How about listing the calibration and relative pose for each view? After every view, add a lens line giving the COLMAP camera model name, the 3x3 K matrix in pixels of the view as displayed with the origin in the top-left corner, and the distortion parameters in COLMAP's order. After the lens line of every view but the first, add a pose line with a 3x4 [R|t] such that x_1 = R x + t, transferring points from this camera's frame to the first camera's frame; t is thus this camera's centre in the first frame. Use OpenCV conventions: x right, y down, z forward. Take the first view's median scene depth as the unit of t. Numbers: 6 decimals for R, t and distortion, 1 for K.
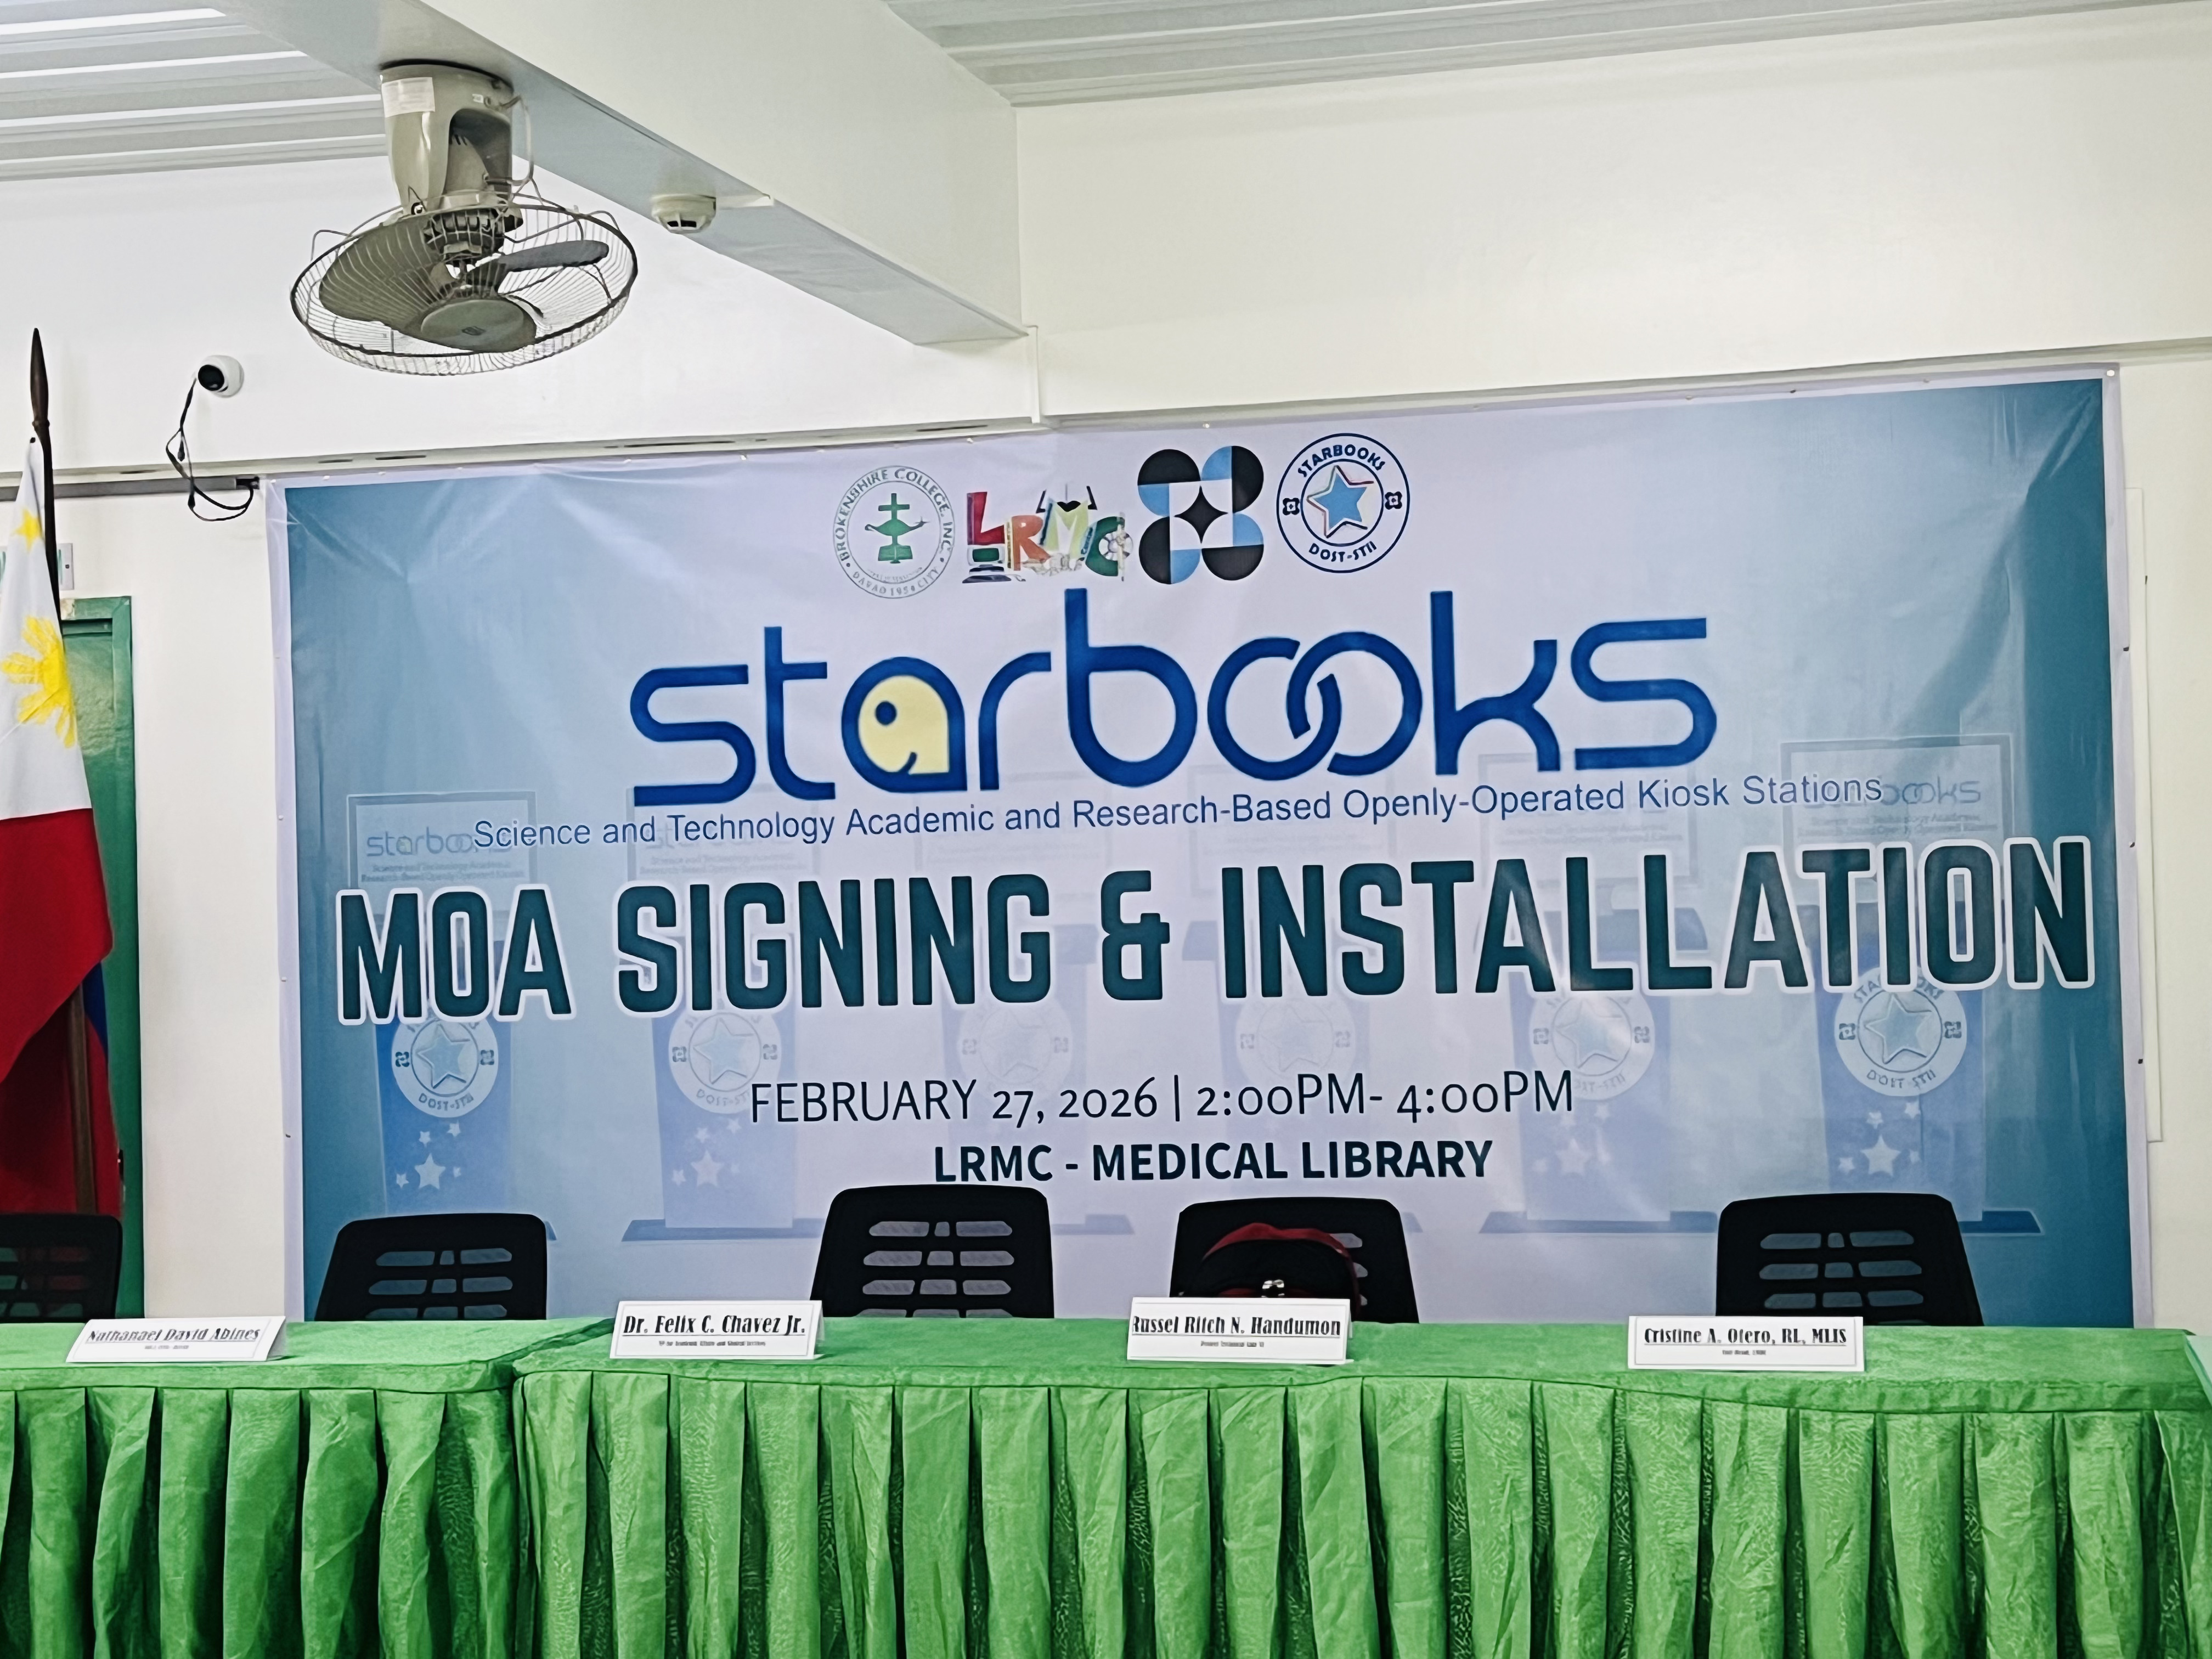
lens RADIAL K [[3508.6, 0, 1151.8], [0, 3508.6, 834.1], [0, 0, 1]] dist [0.105569, 0.000000]
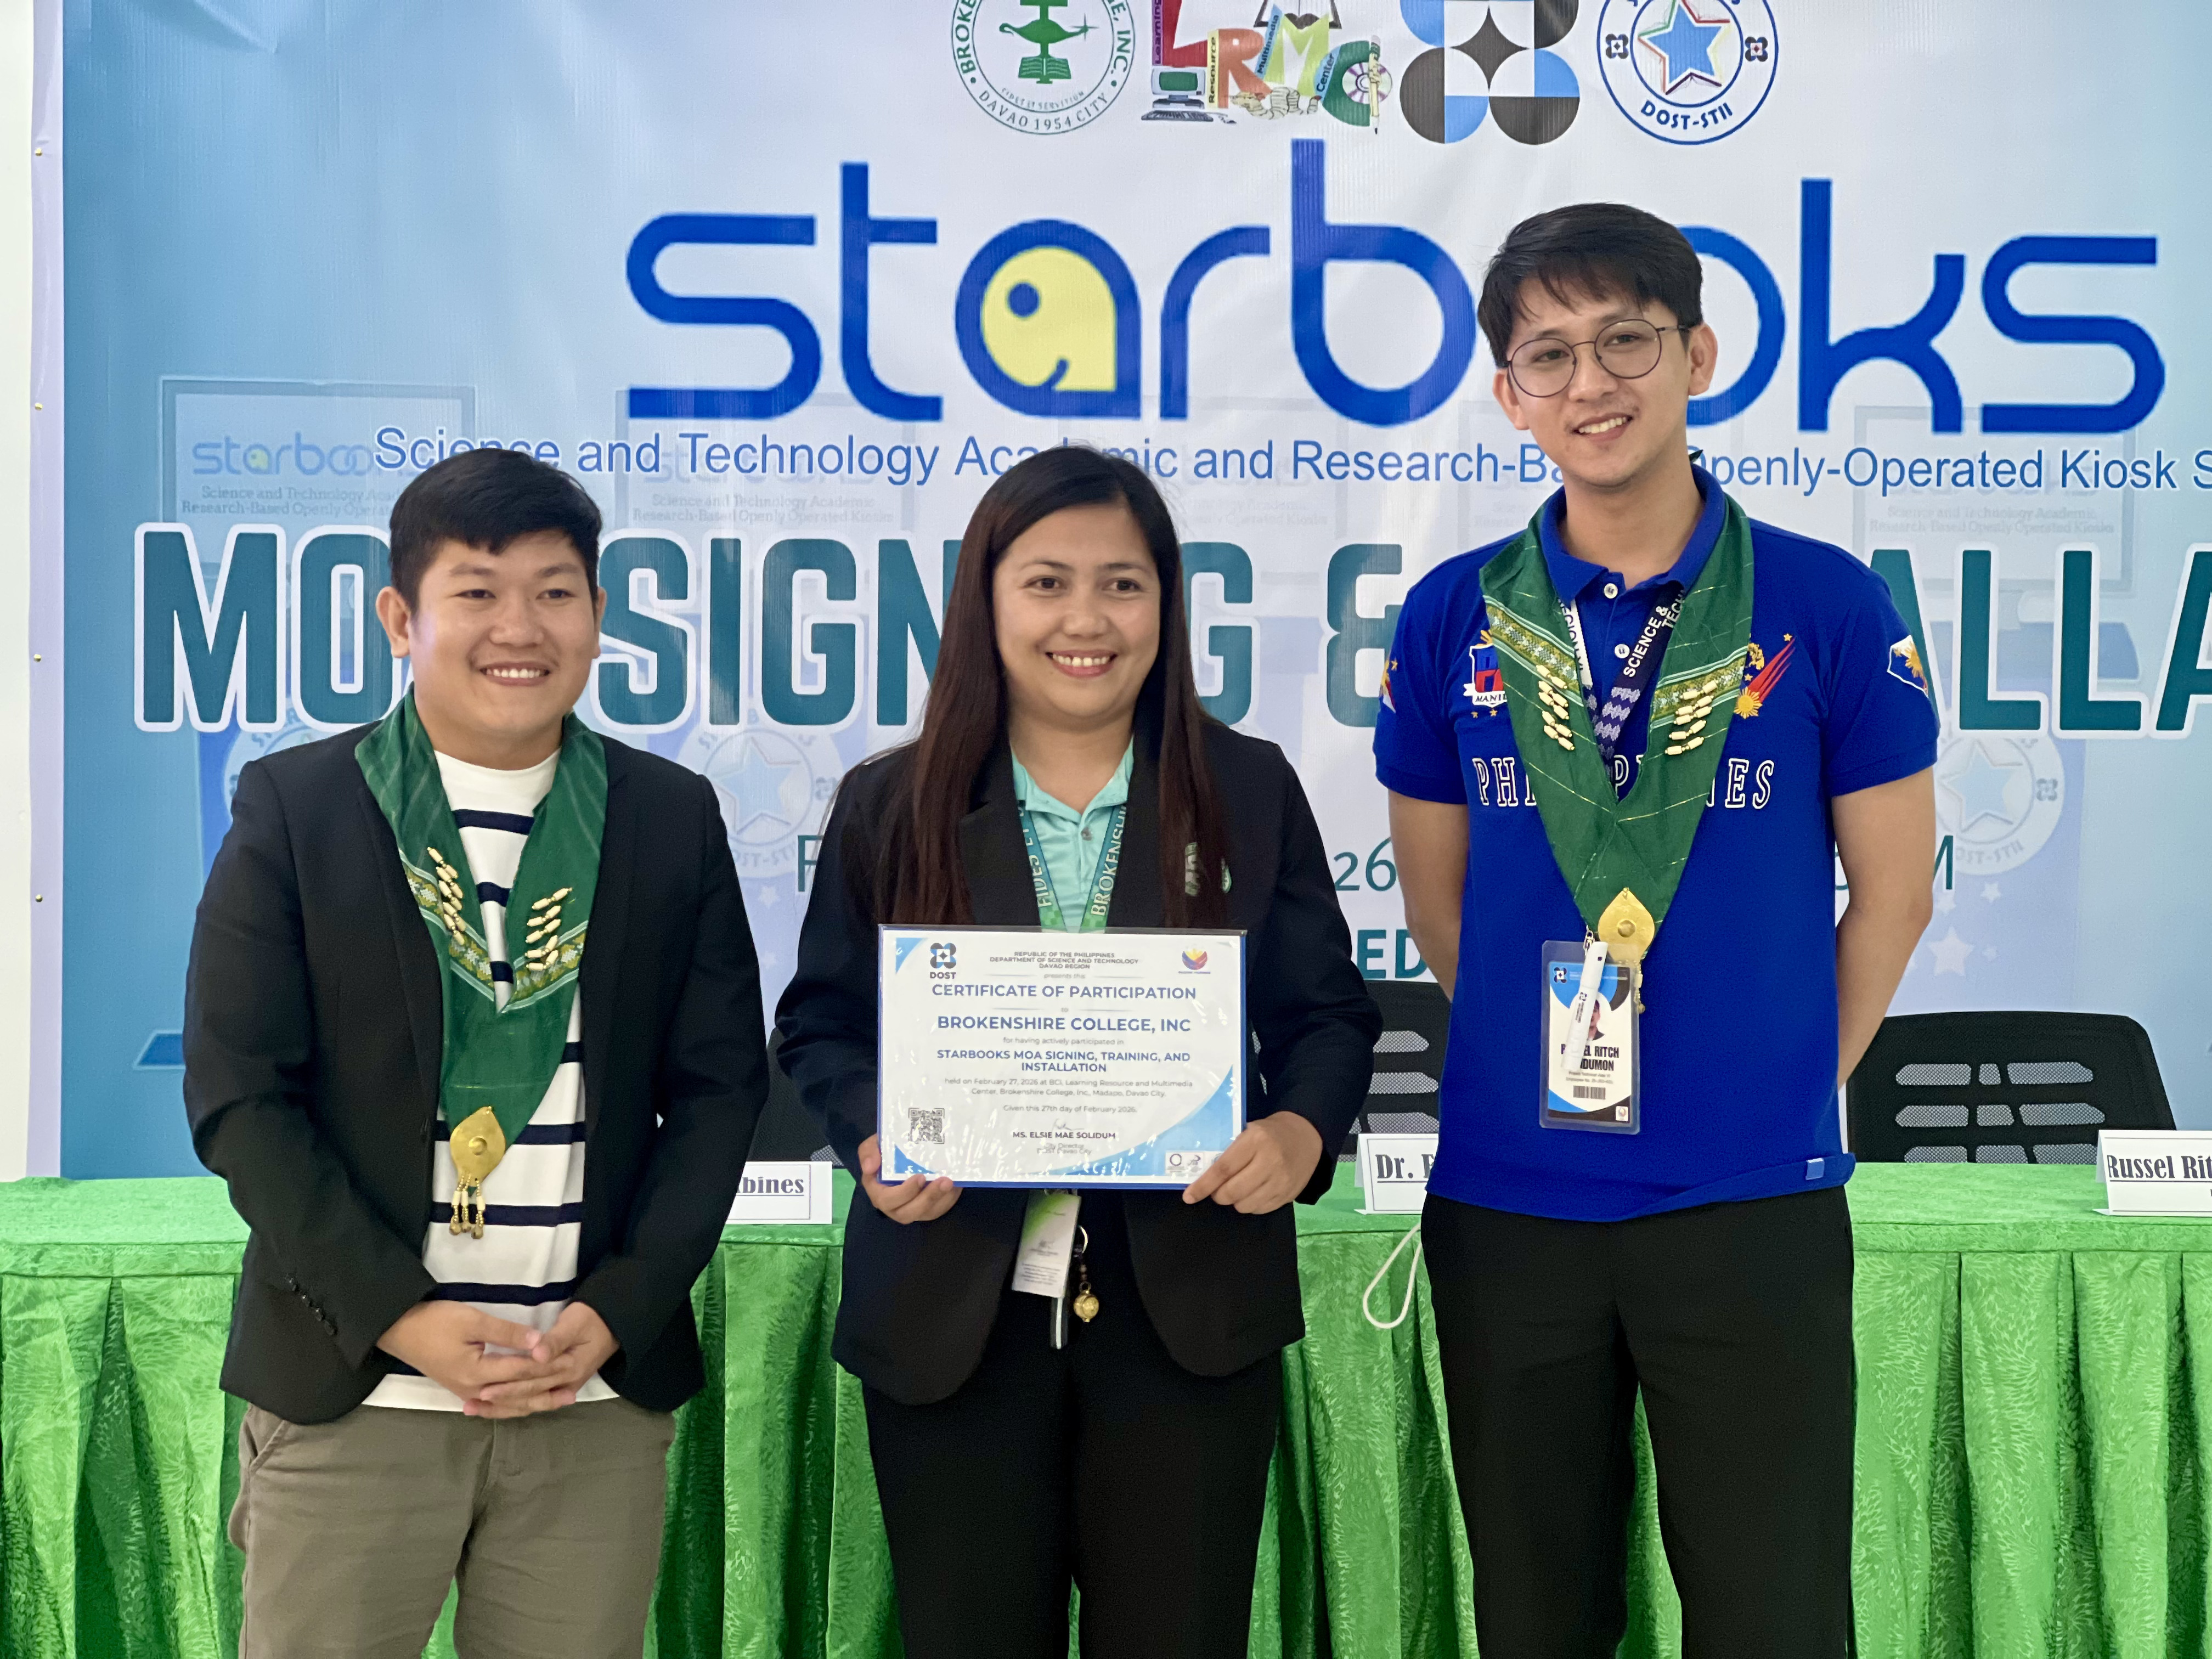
lens RADIAL K [[4890.2, 0, 1128.3], [0, 4890.2, 727.3], [0, 0, 1]] dist [0.200931, 0.000000]
pose [[0.920336, 0.027309, 0.390174, -0.432254], [-0.041671, 0.998728, 0.028391, 0.021055], [-0.388902, -0.042388, 0.920303, 0.104351]]
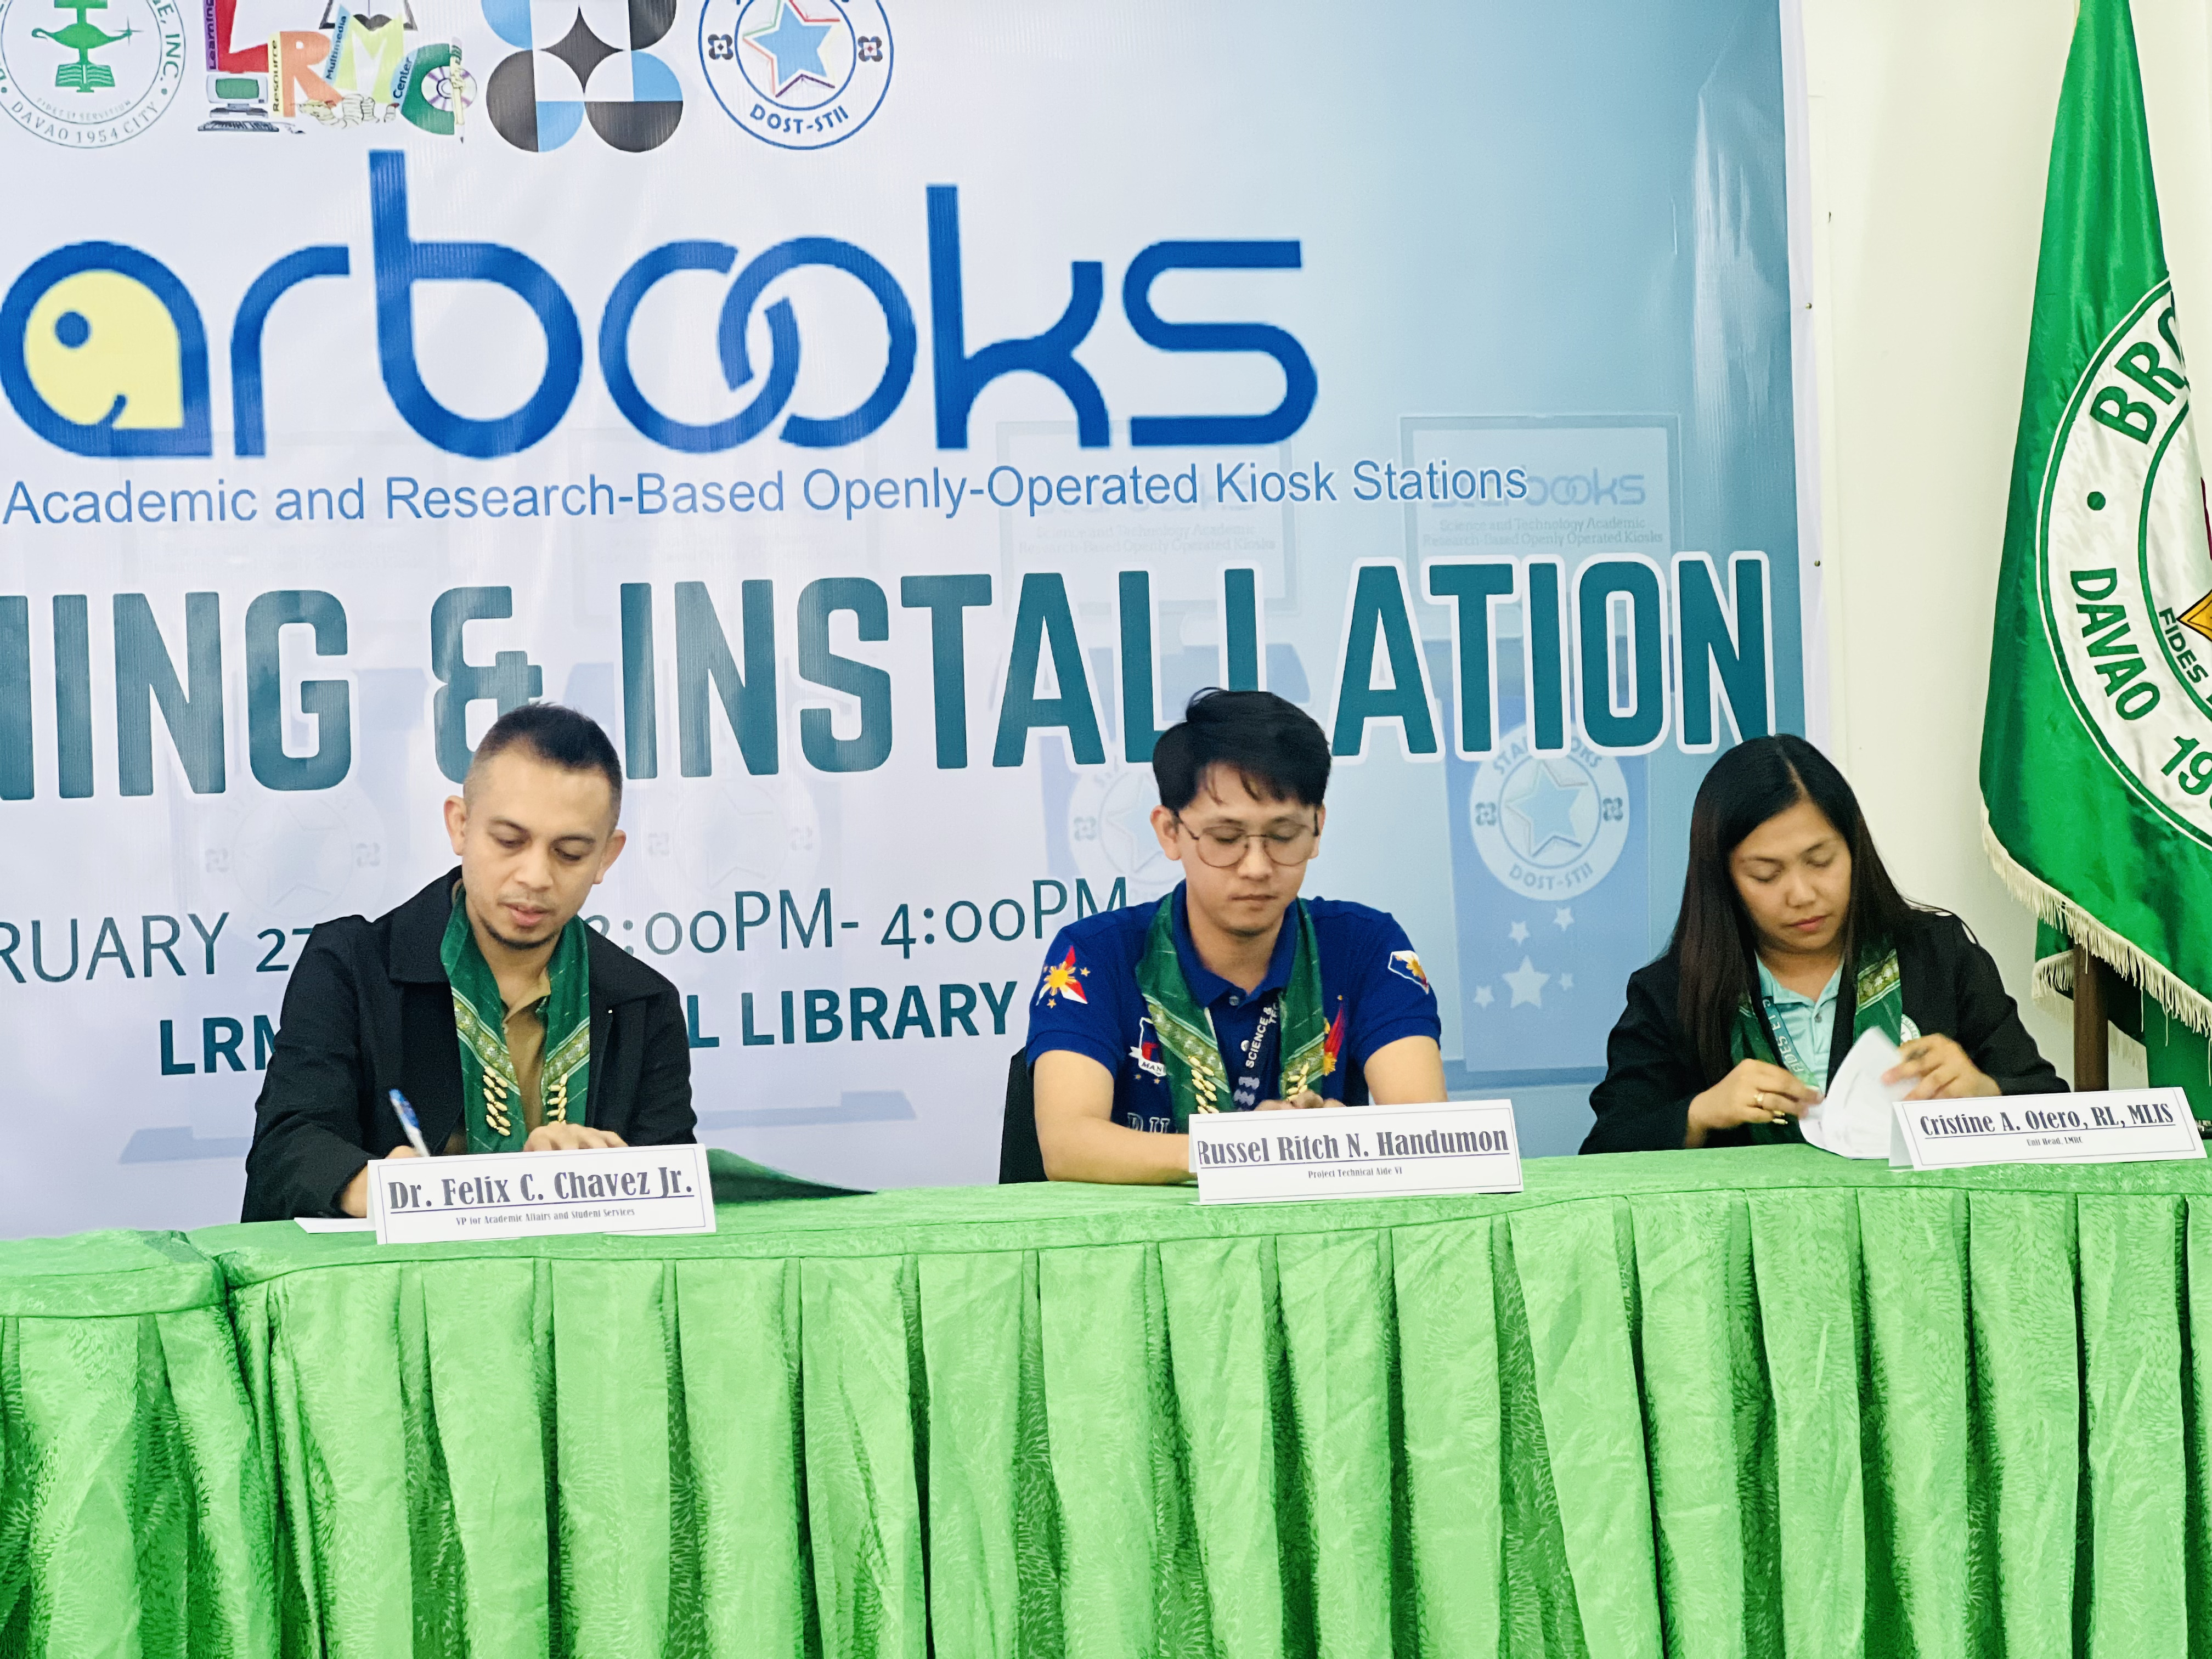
lens RADIAL K [[4890.2, 0, 1122.8], [0, 4890.2, 754.6], [0, 0, 1]] dist [0.200931, 0.000000]
pose [[0.871049, 0.005892, 0.491161, -0.347359], [0.005271, 0.999758, -0.021341, 0.061438], [-0.491168, 0.021177, 0.870807, 0.142455]]
